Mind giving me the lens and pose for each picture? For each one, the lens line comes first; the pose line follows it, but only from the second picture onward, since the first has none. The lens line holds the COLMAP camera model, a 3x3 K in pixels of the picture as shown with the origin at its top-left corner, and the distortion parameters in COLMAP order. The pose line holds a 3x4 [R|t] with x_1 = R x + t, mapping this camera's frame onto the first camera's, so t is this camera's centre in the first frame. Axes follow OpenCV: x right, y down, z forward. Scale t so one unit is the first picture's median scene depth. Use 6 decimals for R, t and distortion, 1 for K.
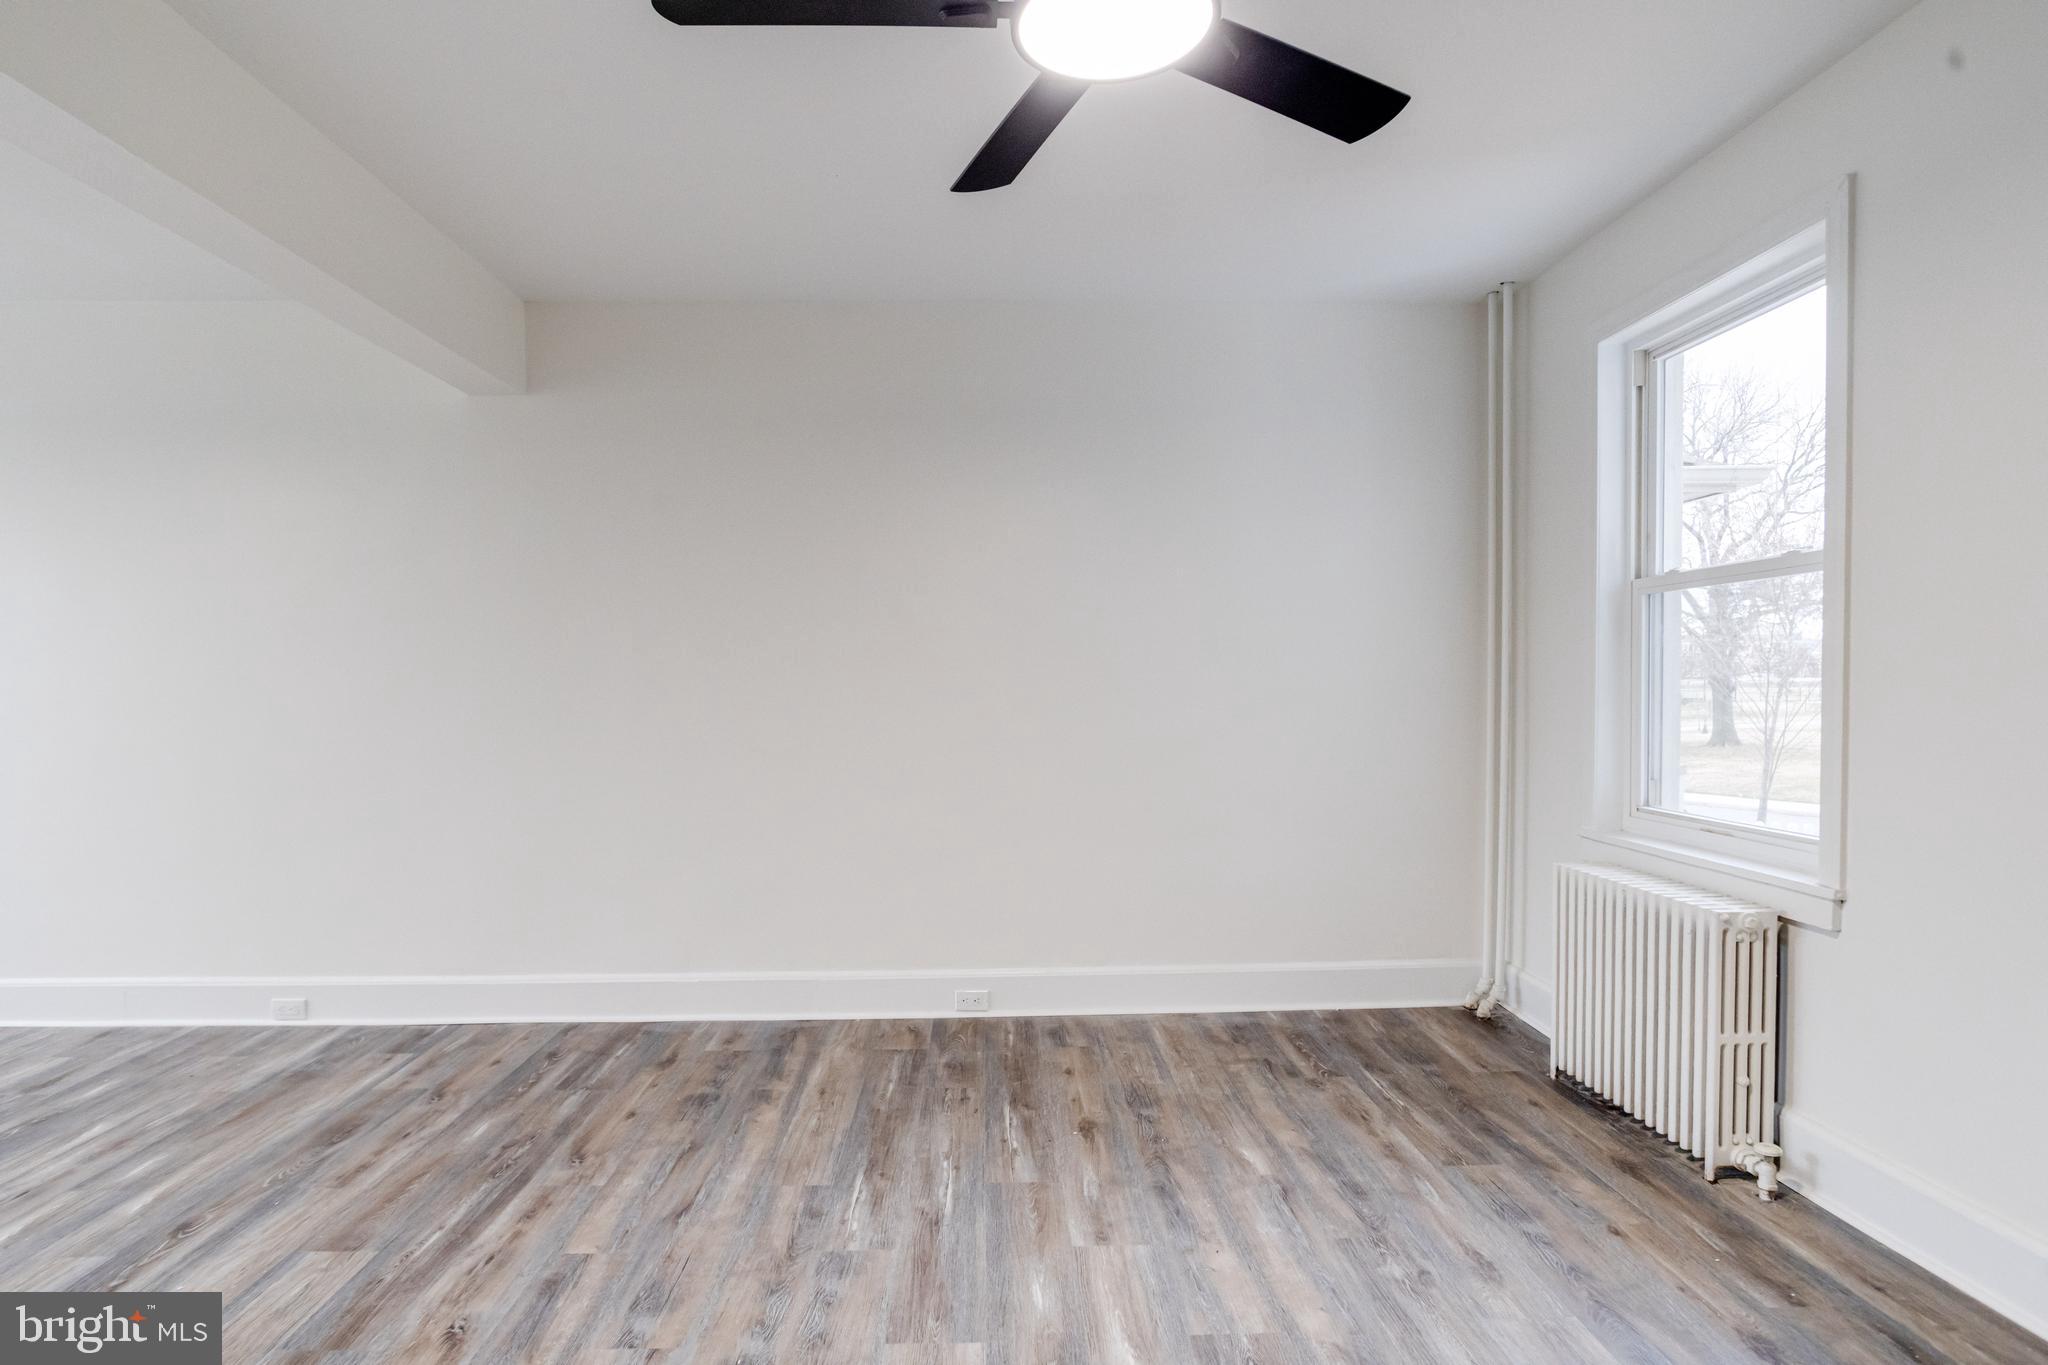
lens RADIAL K [[1088.0, 0, 1013.0], [0, 1088.0, 702.9], [0, 0, 1]] dist [-0.046269, 0.023868]
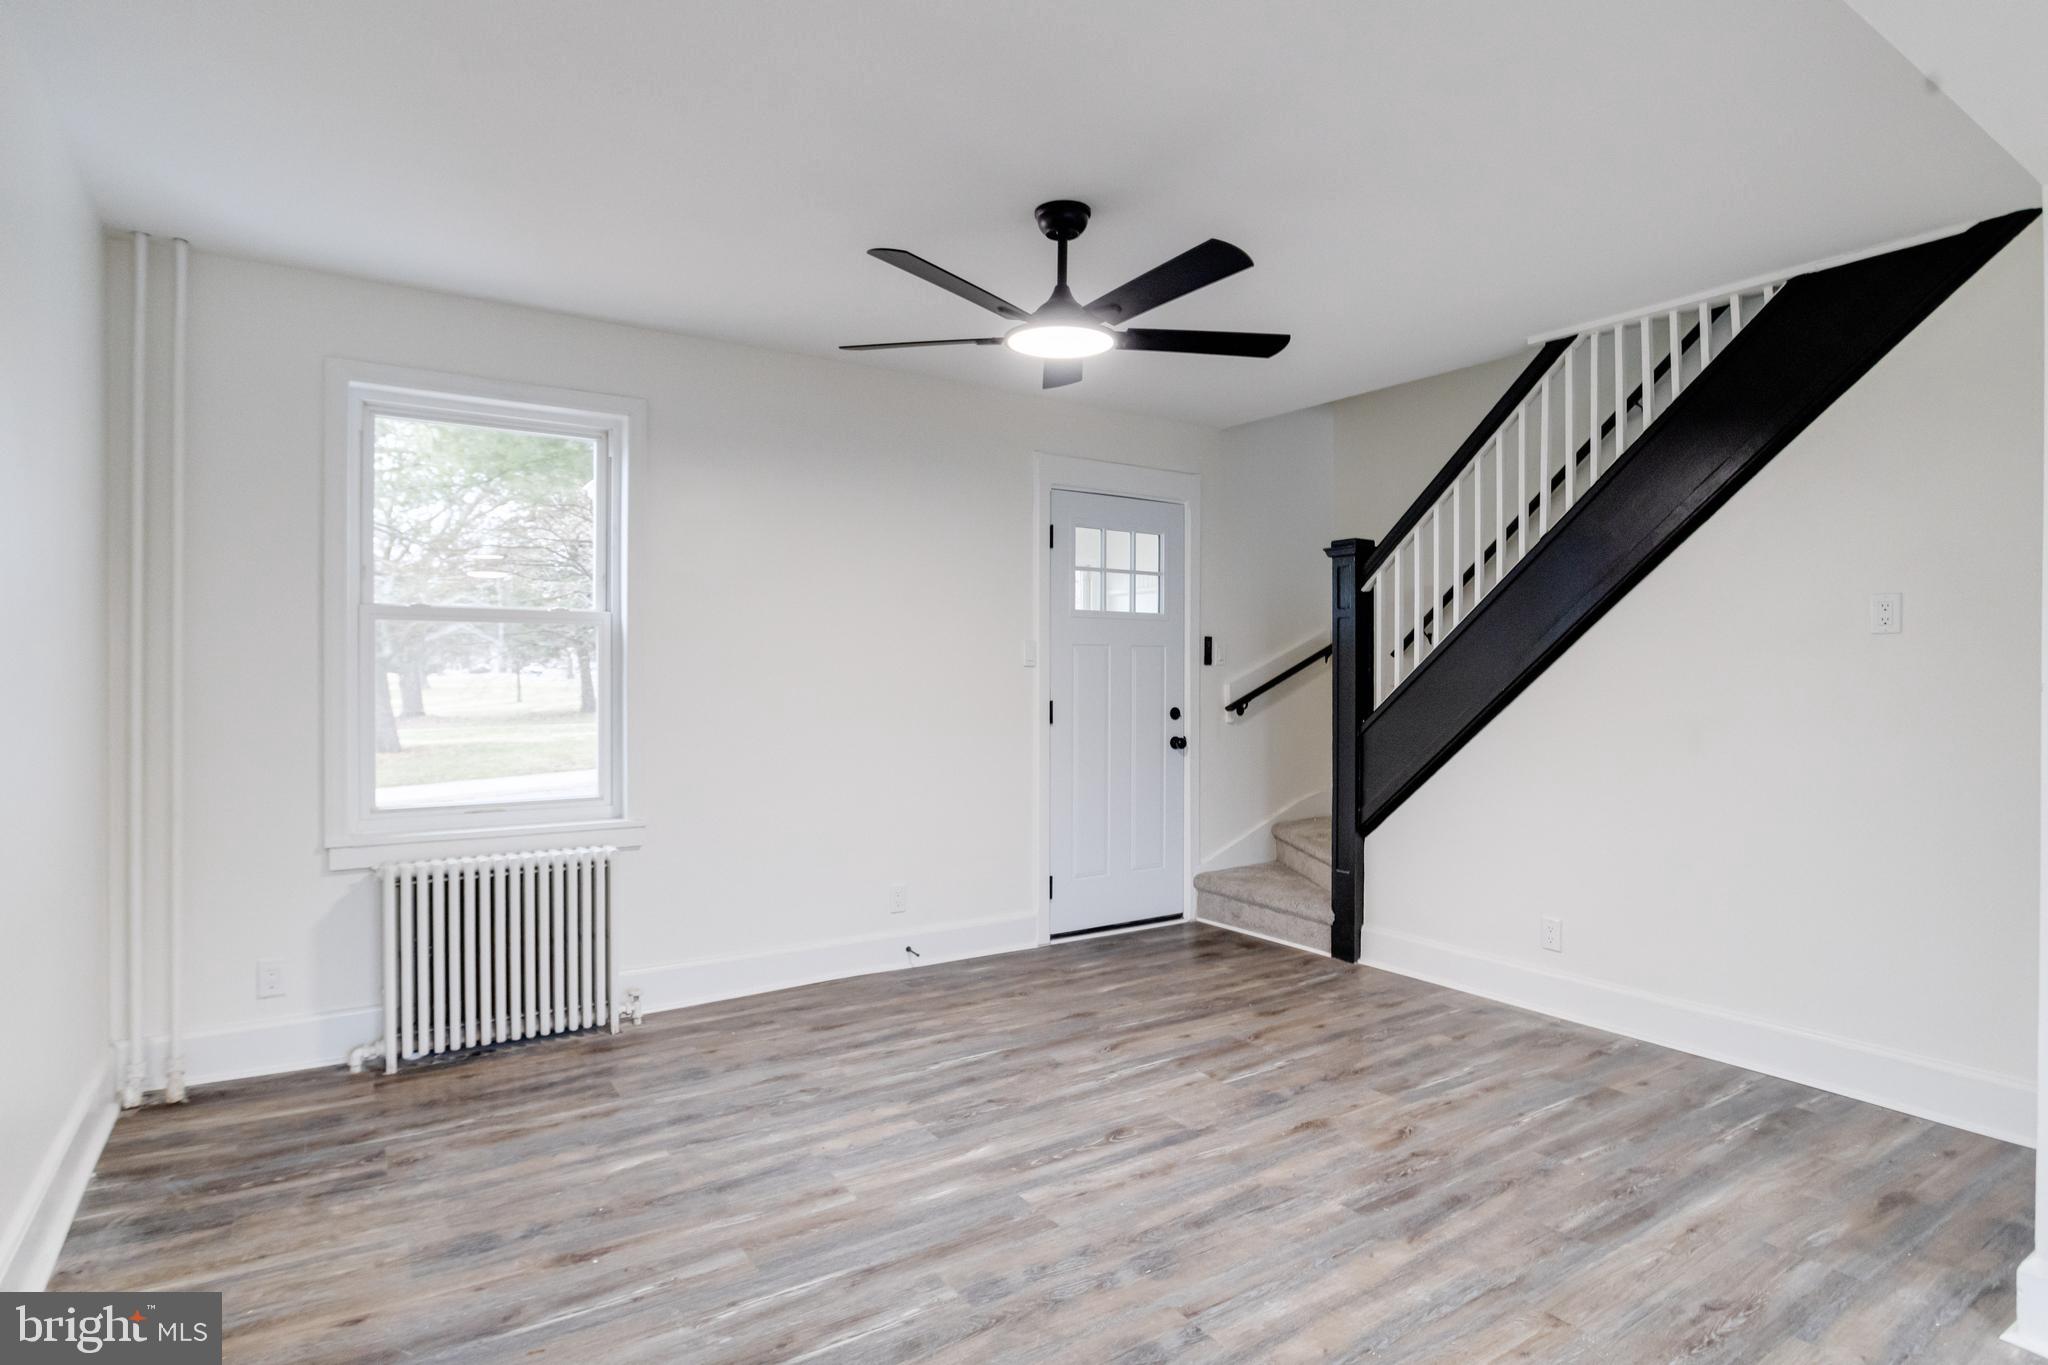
lens RADIAL K [[1064.7, 0, 1009.9], [0, 1064.7, 678.5], [0, 0, 1]] dist [-0.046281, 0.024675]
pose [[-0.522140, 0.004787, 0.852846, -0.744344], [0.018072, 0.999822, 0.005452, -0.034274], [-0.852668, 0.018259, -0.522134, 1.094681]]
